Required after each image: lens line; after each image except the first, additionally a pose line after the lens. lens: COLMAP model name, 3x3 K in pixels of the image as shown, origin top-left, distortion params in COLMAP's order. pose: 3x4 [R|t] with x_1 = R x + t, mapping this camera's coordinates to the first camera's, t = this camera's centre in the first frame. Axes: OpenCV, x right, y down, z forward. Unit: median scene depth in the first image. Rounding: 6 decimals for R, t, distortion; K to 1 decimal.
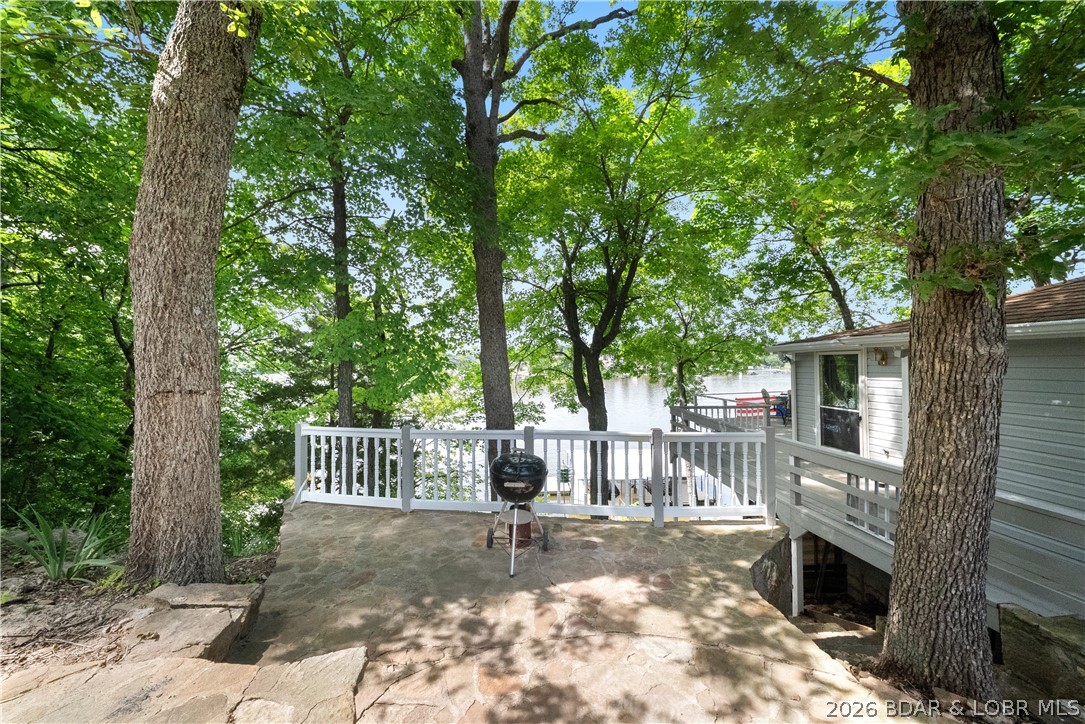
lens RADIAL K [[377.5, 0, 540.1], [0, 377.5, 360.8], [0, 0, 1]] dist [-0.001224, -0.000135]
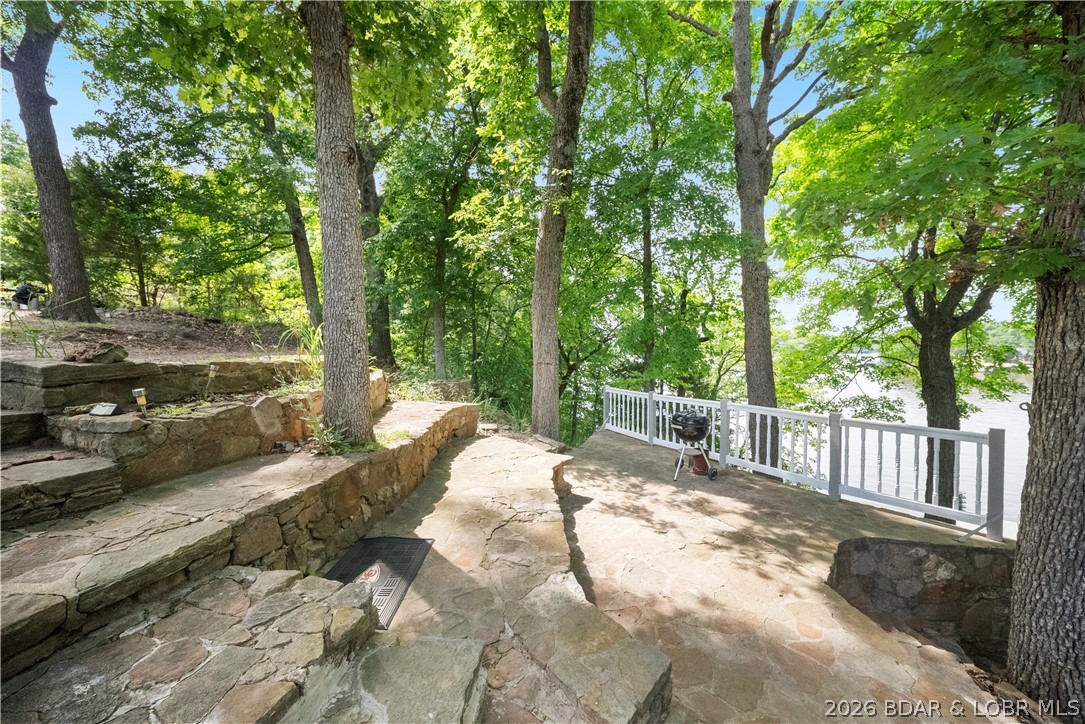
lens RADIAL K [[377.5, 0, 540.1], [0, 377.5, 360.8], [0, 0, 1]] dist [-0.001224, -0.000135]
pose [[0.607867, 0.033120, -0.793348, 1.082294], [0.000725, 0.999106, 0.042265, -0.029406], [0.794038, -0.026267, 0.607300, -0.579689]]
